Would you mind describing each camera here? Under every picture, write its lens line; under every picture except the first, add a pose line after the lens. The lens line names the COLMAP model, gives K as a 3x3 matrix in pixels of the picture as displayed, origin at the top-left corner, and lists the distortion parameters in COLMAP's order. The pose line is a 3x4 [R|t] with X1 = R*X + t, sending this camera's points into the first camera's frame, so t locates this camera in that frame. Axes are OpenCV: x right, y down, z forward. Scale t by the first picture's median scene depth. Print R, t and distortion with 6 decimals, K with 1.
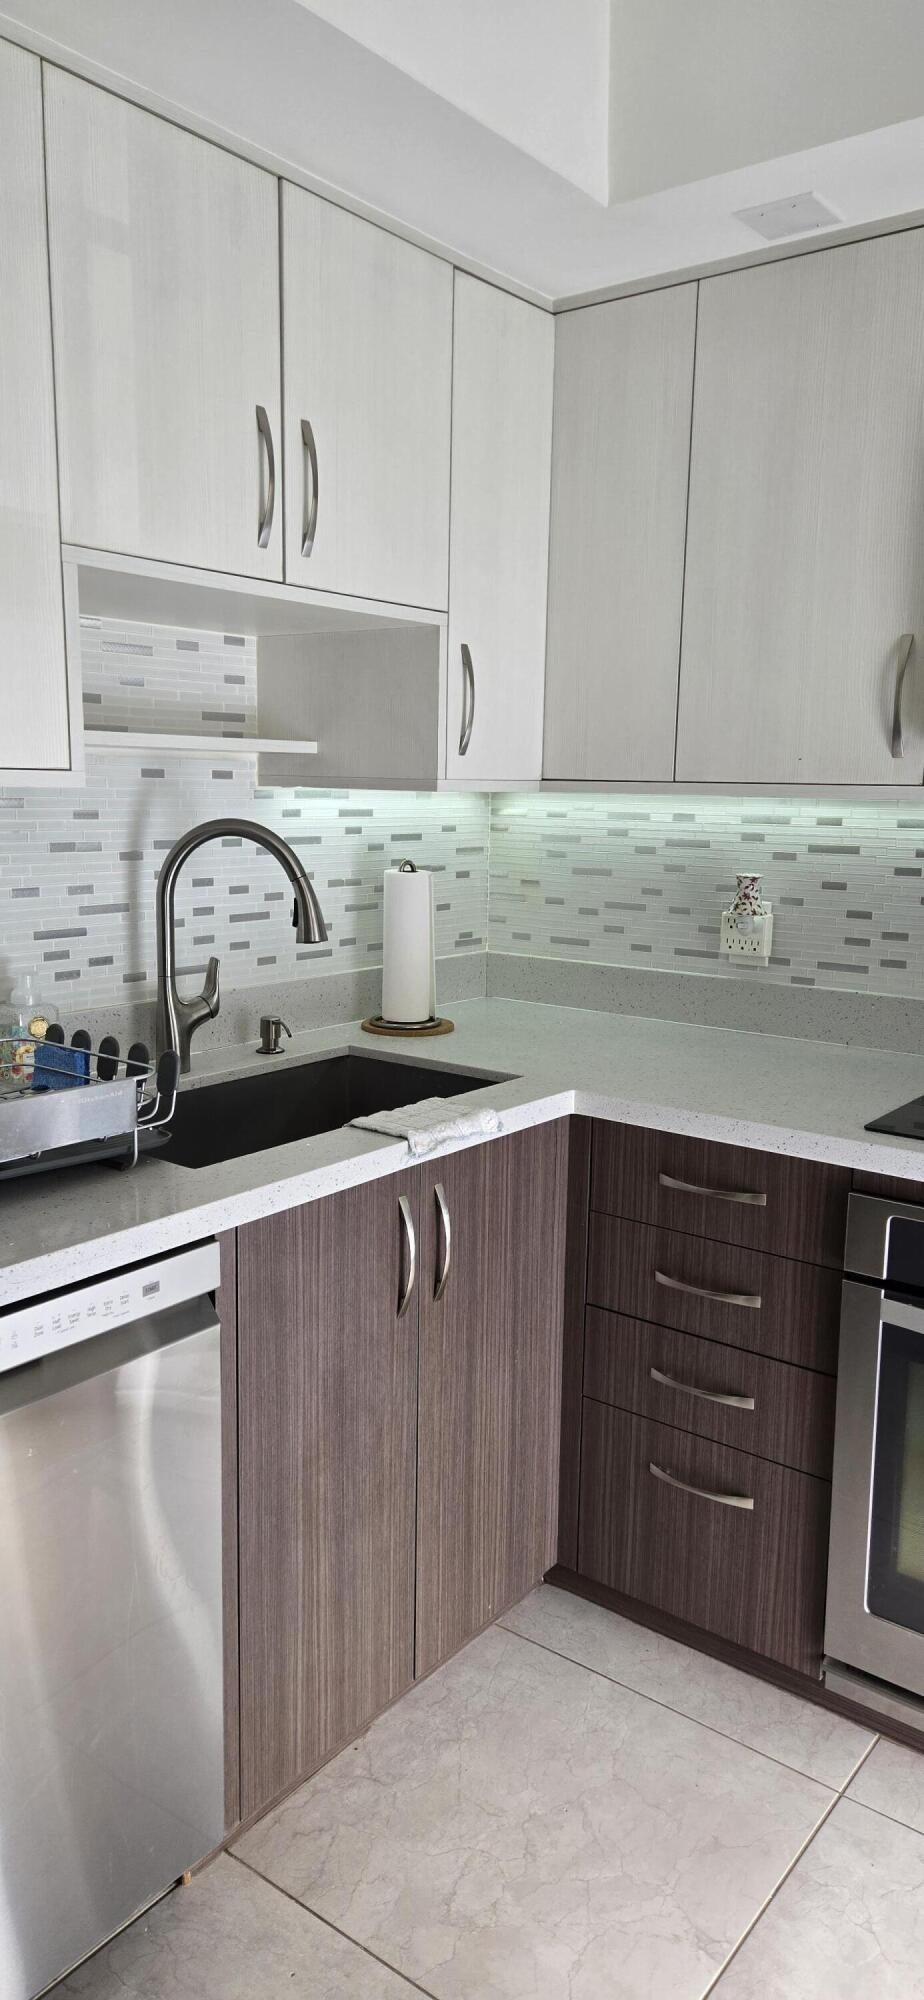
lens RADIAL K [[1335.2, 0, 458.3], [0, 1335.2, 1000.0], [0, 0, 1]] dist [0.055119, -0.005290]
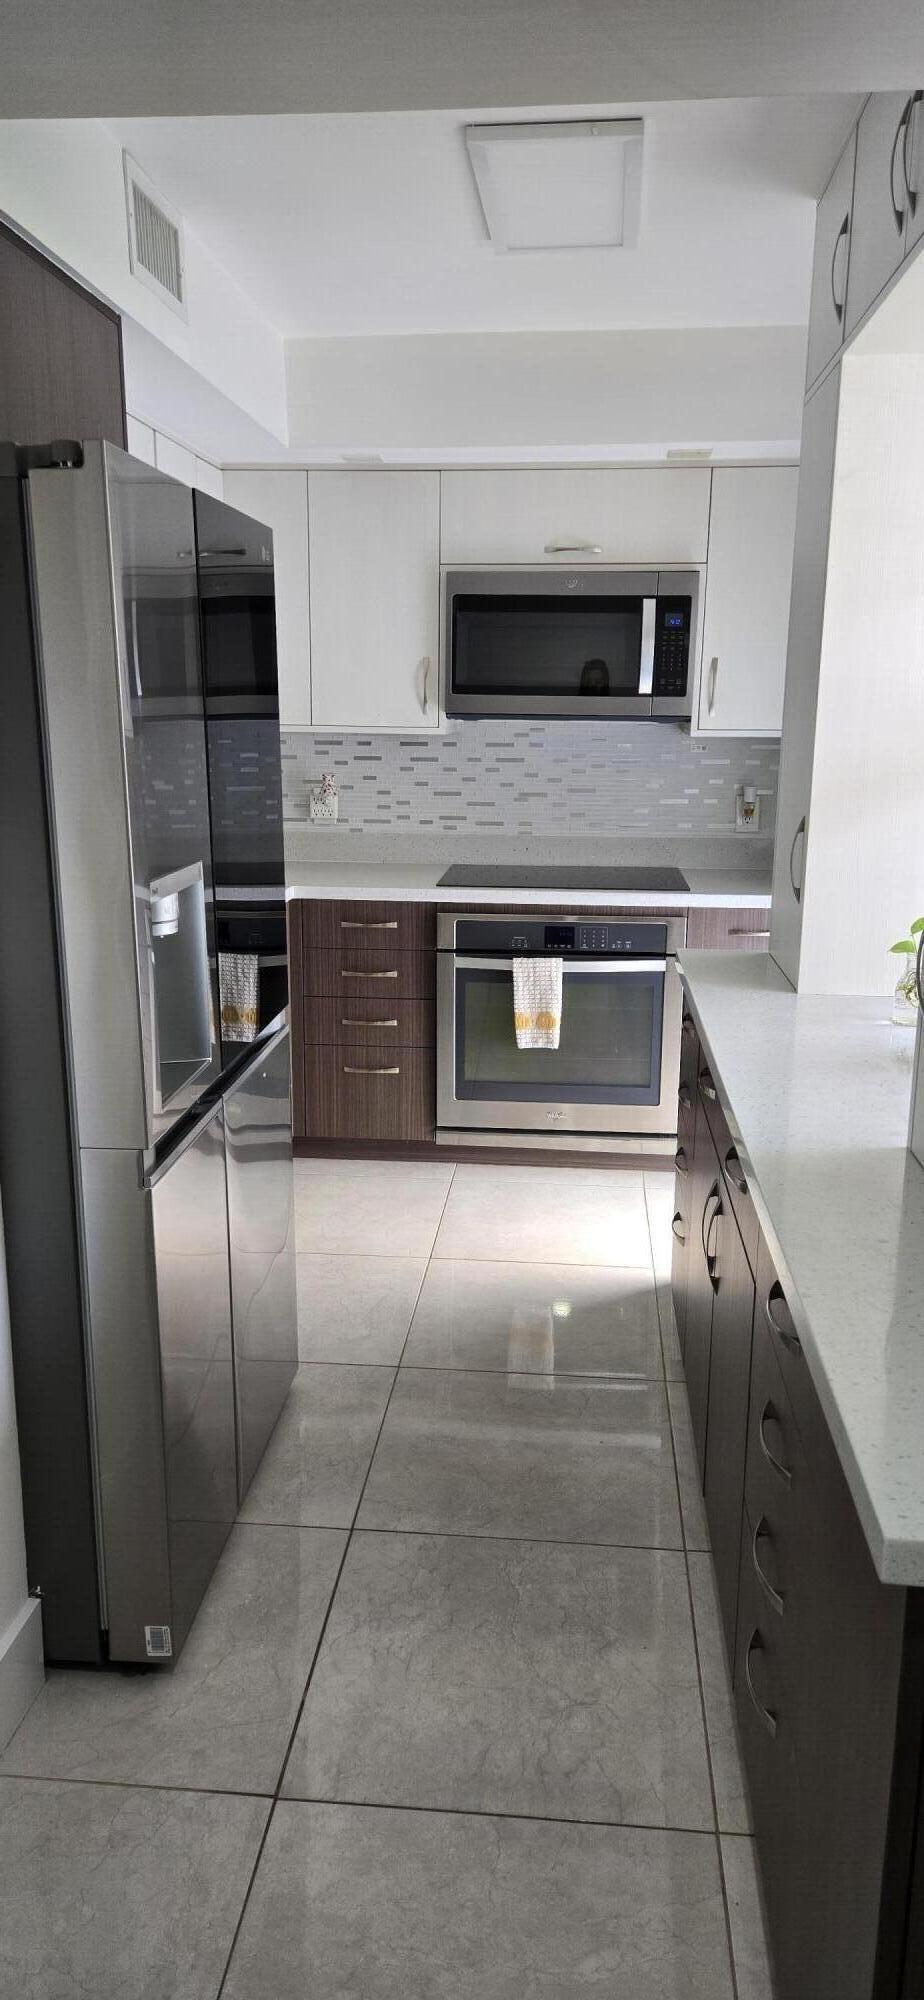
lens RADIAL K [[1335.2, 0, 465.0], [0, 1335.2, 1003.5], [0, 0, 1]] dist [0.055119, -0.005290]
pose [[0.840111, -0.129798, 0.526656, -0.819611], [0.092712, 0.991020, 0.096351, 0.077959], [-0.534433, -0.032118, 0.844600, -0.866479]]
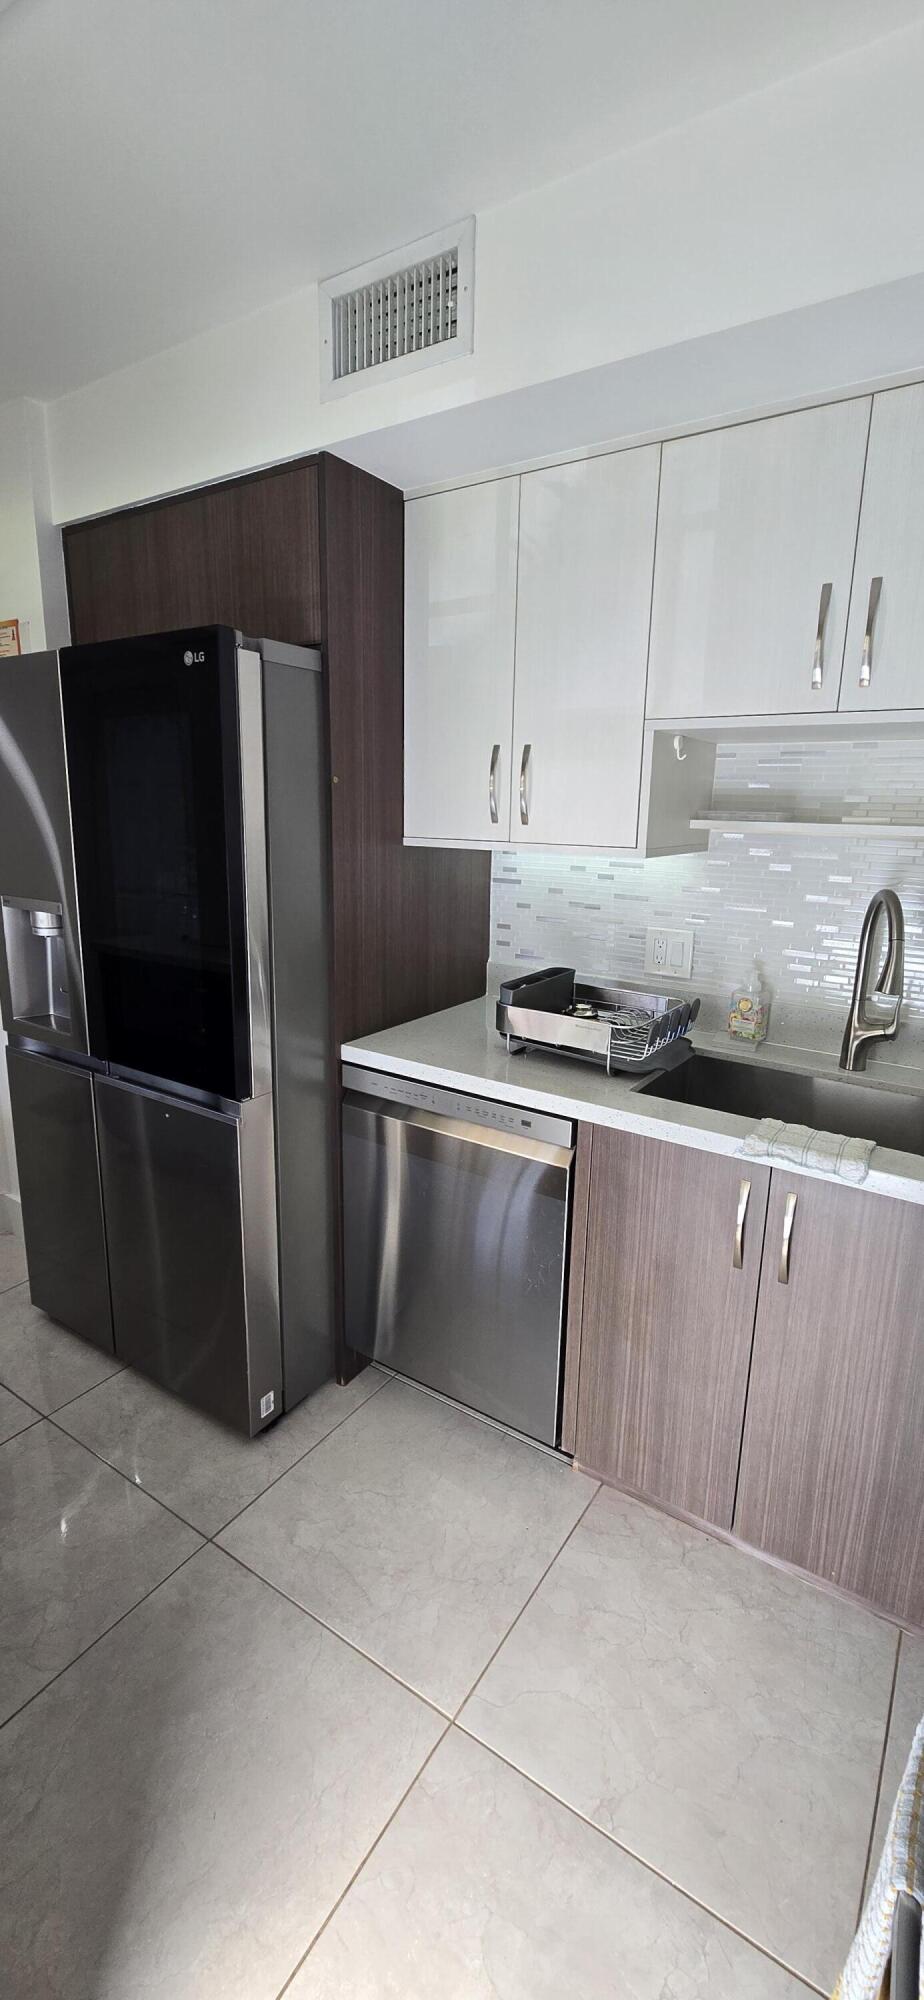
lens RADIAL K [[804.6, 0, 464.6], [0, 804.6, 999.0], [0, 0, 1]] dist [-0.000007, 0.000078]
pose [[0.079203, 0.213213, -0.973790, 0.625179], [-0.179199, 0.963991, 0.196492, -0.120618], [0.980619, 0.158939, 0.114559, 0.577892]]
